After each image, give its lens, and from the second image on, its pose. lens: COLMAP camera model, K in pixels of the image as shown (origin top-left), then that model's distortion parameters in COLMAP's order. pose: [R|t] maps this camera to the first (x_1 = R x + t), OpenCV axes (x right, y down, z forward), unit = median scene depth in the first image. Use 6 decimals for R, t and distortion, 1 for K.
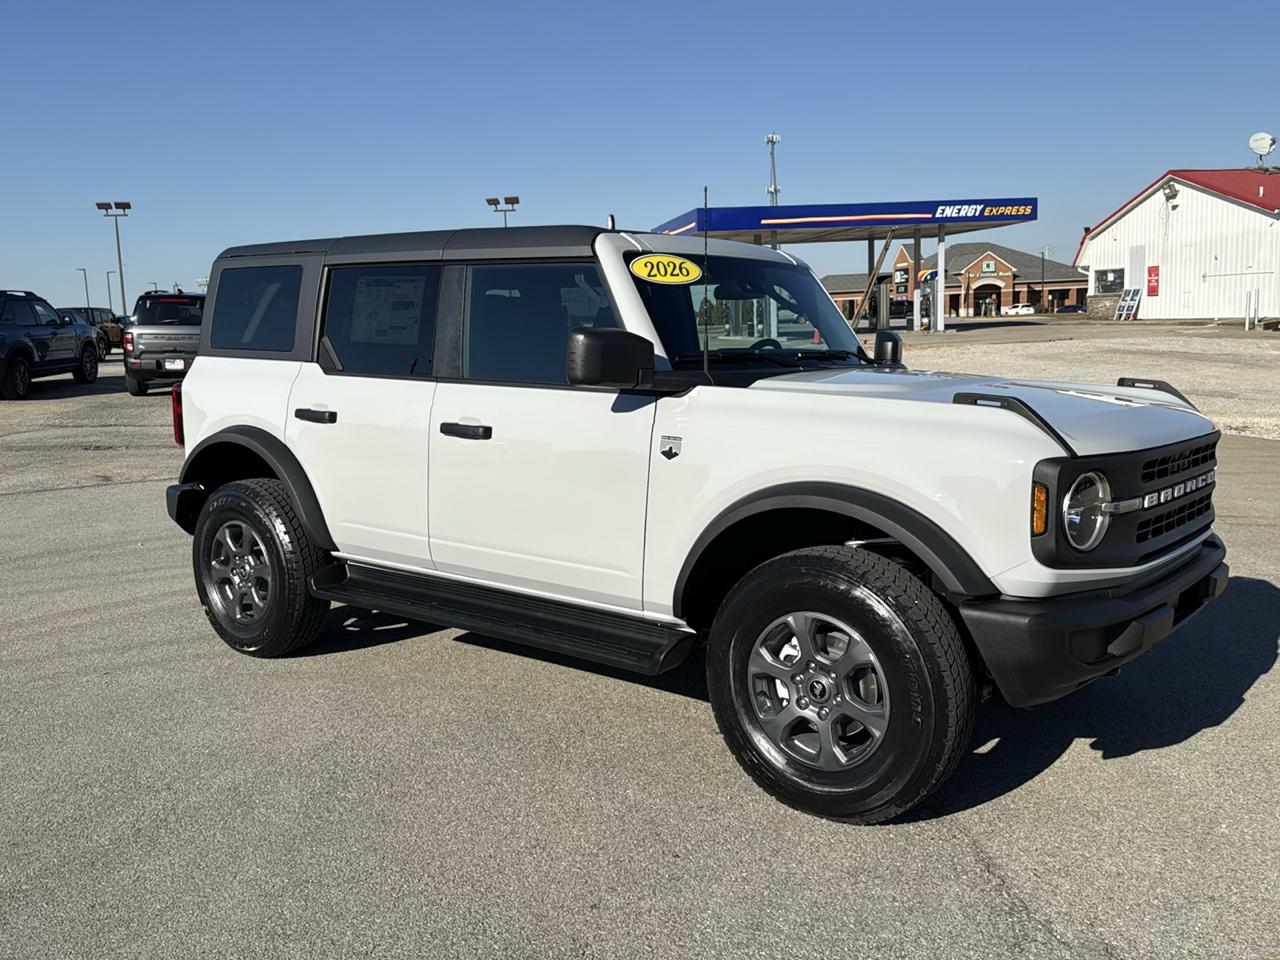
lens RADIAL K [[1143.4, 0, 639.1], [0, 1143.4, 476.2], [0, 0, 1]] dist [0.110940, -0.196822]
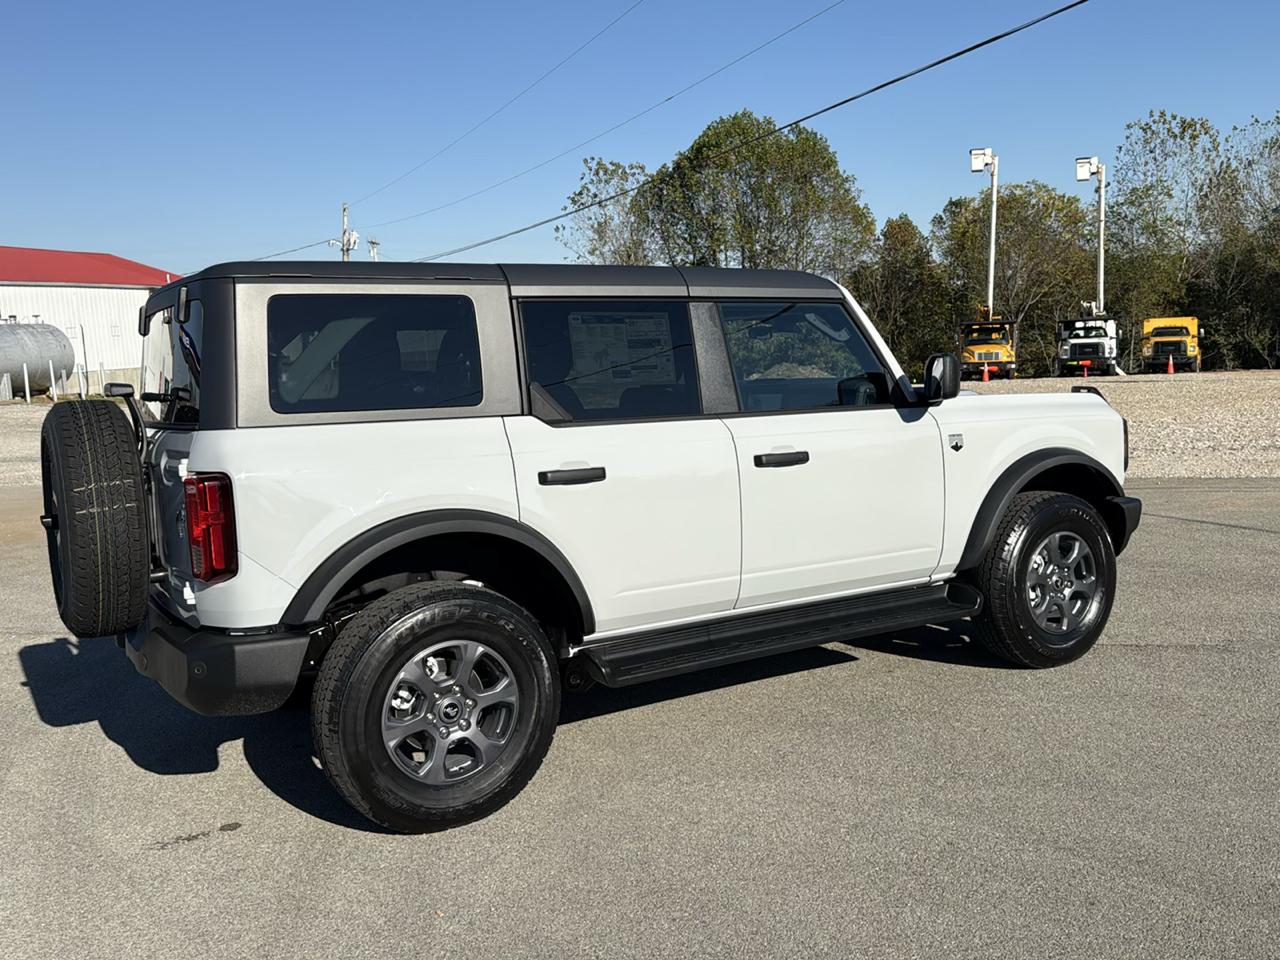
lens RADIAL K [[1143.4, 0, 641.6], [0, 1143.4, 483.6], [0, 0, 1]] dist [0.110940, -0.196822]
pose [[0.348858, -0.107417, 0.930999, -1.209597], [0.162860, 0.985243, 0.052649, -0.096530], [-0.922917, 0.133256, 0.361204, 0.766700]]
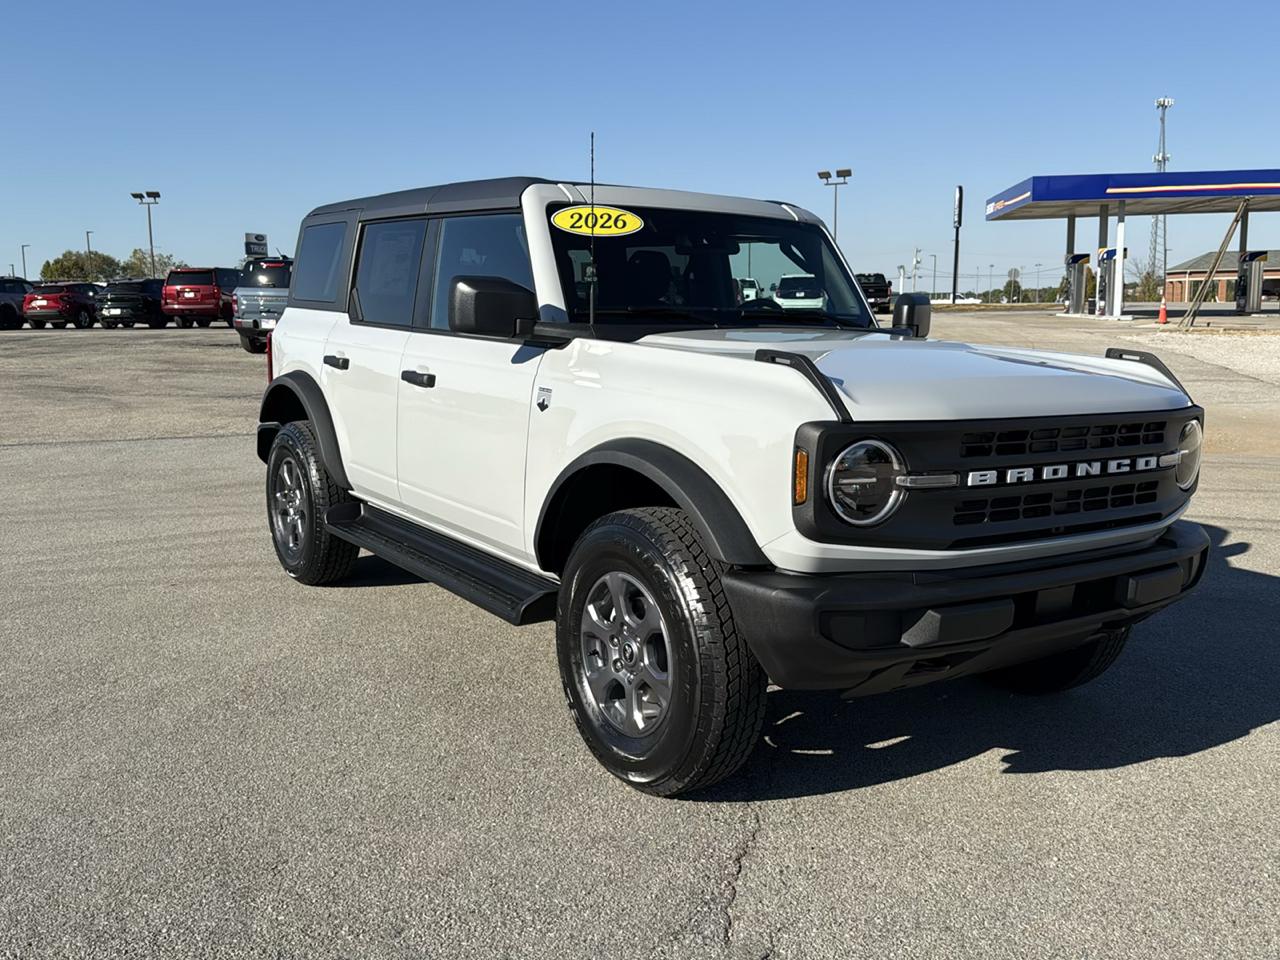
lens RADIAL K [[1143.4, 0, 632.3], [0, 1143.4, 475.8], [0, 0, 1]] dist [0.110940, -0.196822]
pose [[0.955107, 0.064551, -0.289145, 0.349102], [-0.058779, 0.997861, 0.028611, 0.007305], [0.290373, -0.010330, 0.956858, 0.065408]]
